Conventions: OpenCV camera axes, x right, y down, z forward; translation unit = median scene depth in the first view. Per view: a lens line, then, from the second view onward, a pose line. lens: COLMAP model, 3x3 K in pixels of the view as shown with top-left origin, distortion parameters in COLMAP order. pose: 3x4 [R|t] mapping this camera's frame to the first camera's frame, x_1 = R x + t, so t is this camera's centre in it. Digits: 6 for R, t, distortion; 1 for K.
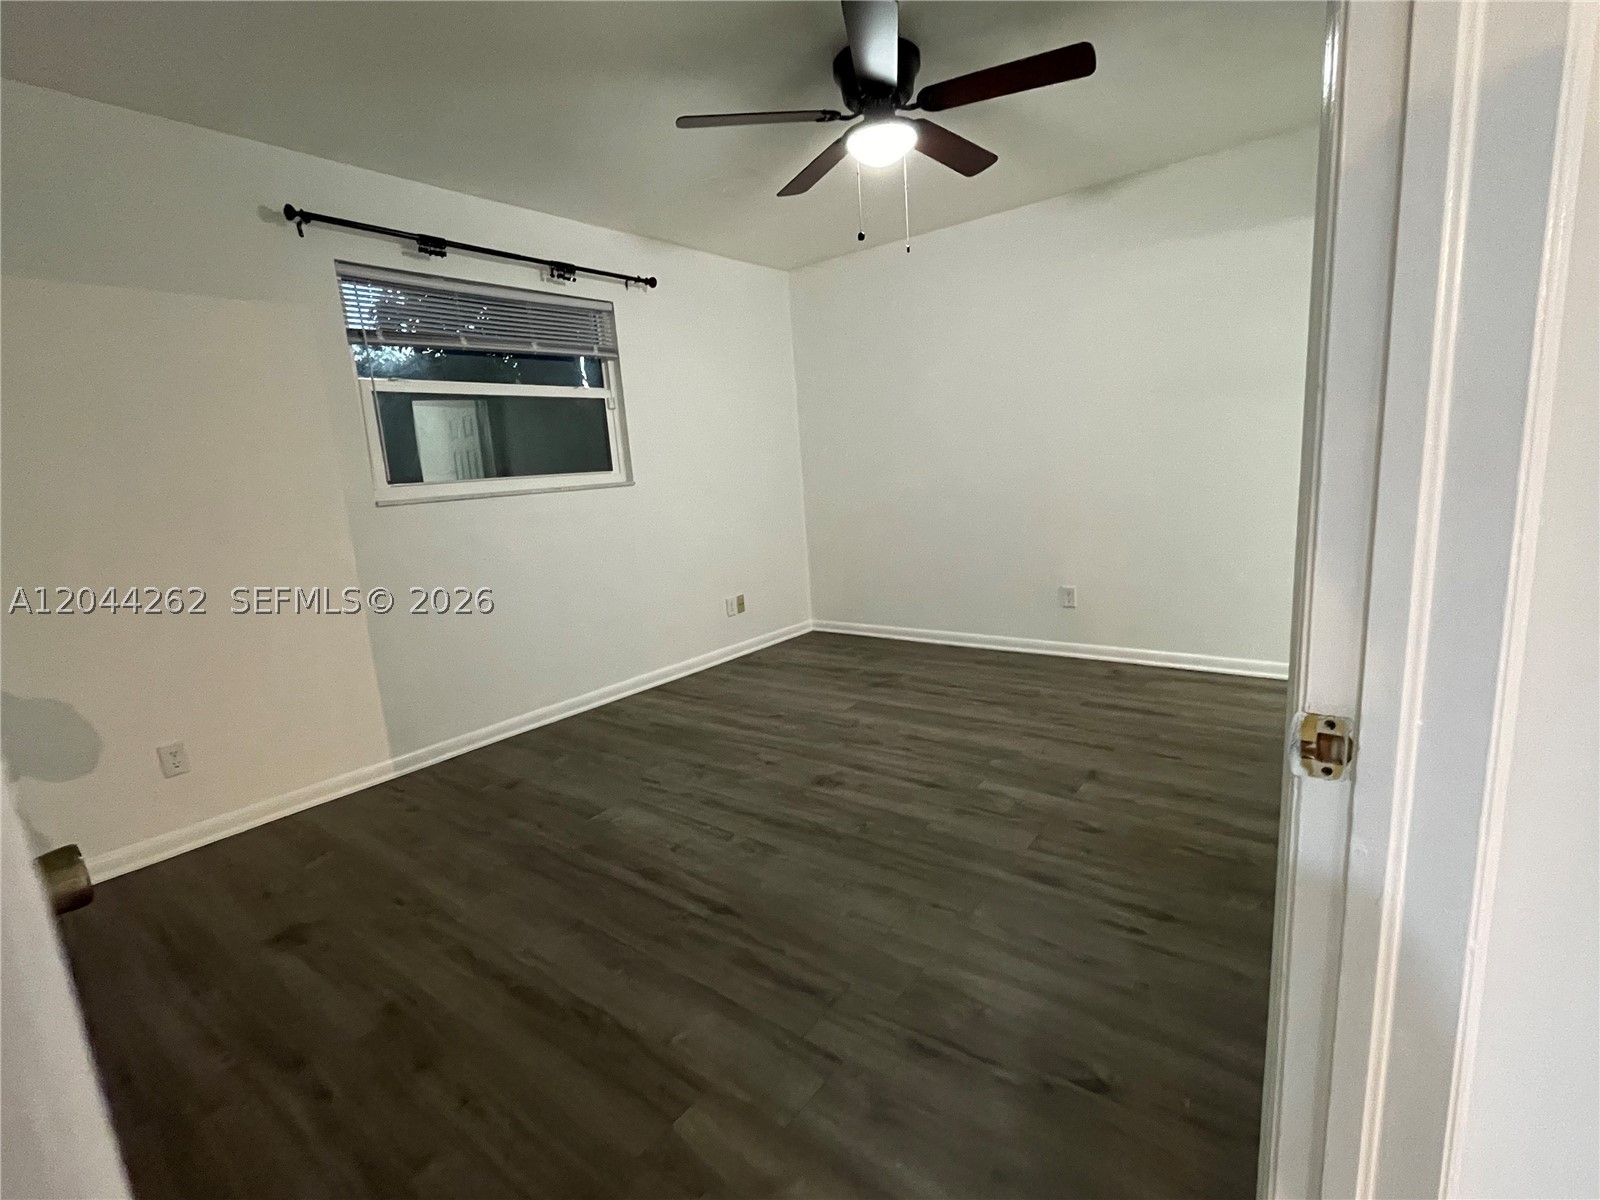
lens RADIAL K [[741.8, 0, 803.0], [0, 741.8, 602.0], [0, 0, 1]] dist [-0.001195, -0.000609]
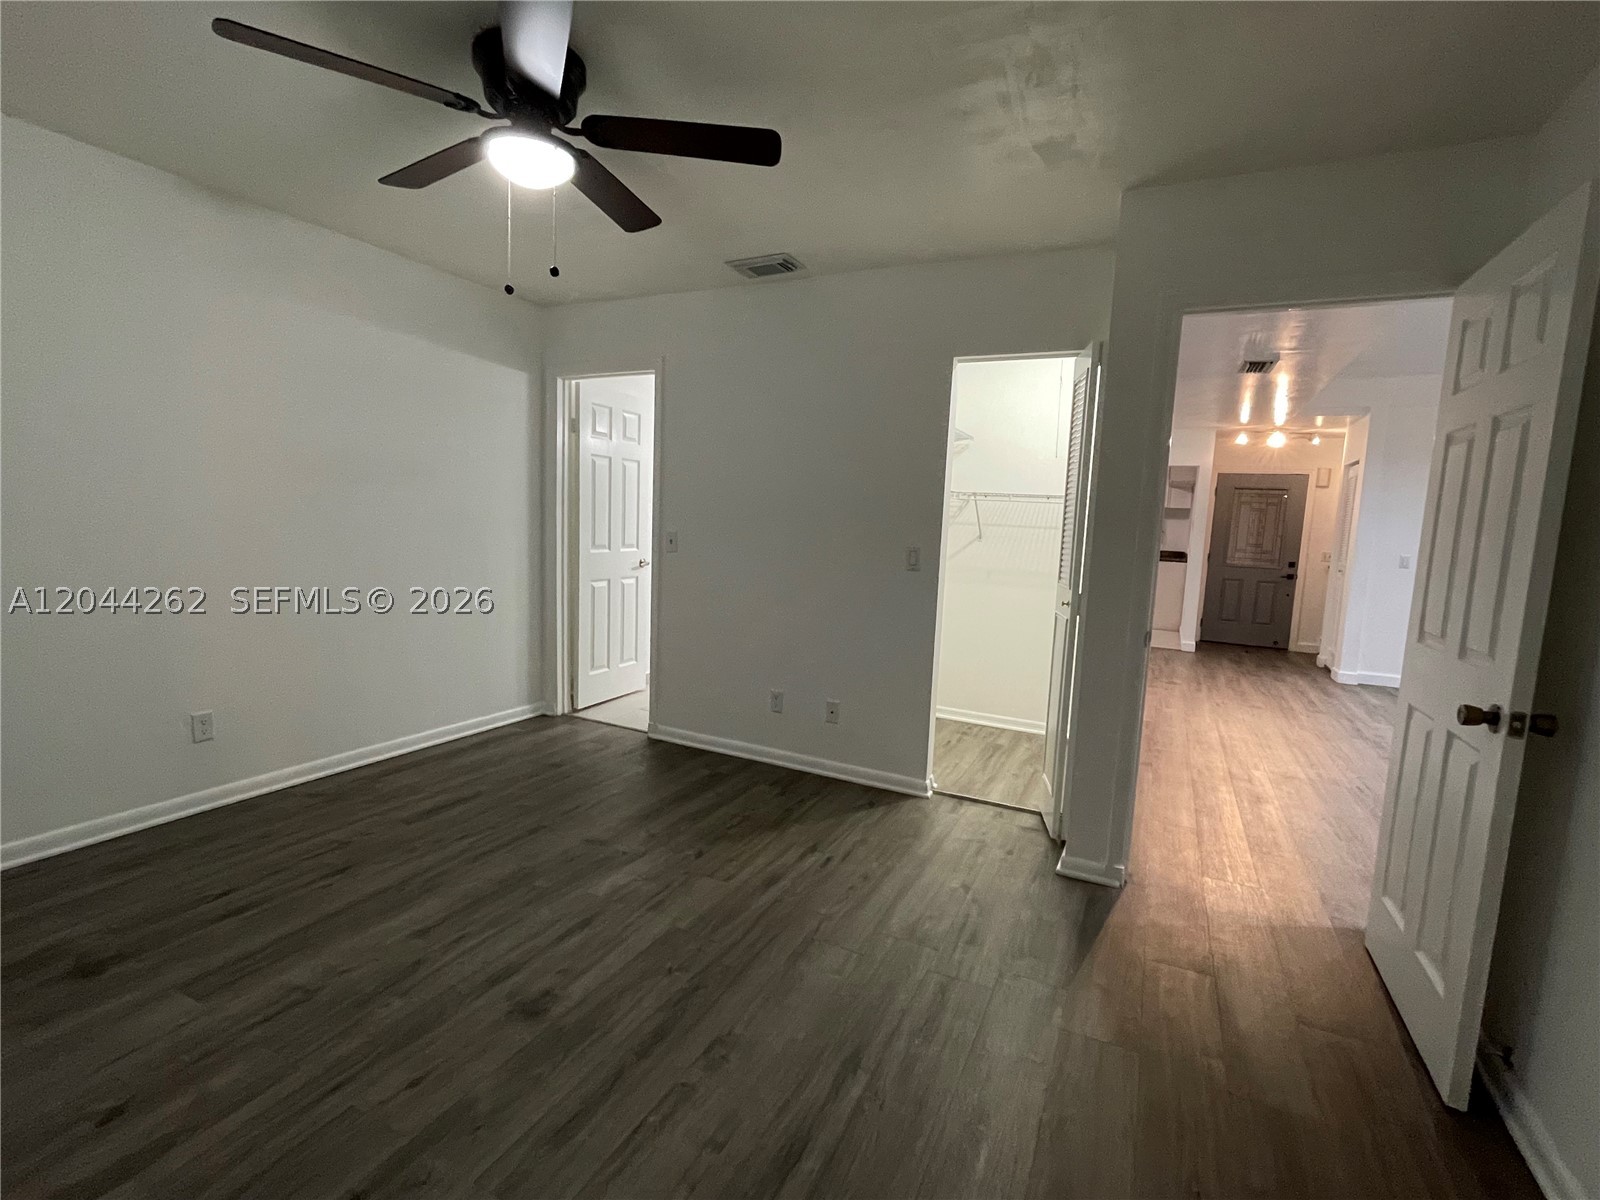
lens RADIAL K [[741.8, 0, 803.0], [0, 741.8, 602.0], [0, 0, 1]] dist [-0.001195, -0.000609]
pose [[-0.191781, -0.062730, 0.979431, -0.644282], [0.154588, 0.983567, 0.093264, -0.149612], [-0.969186, 0.169295, -0.178932, 0.780124]]
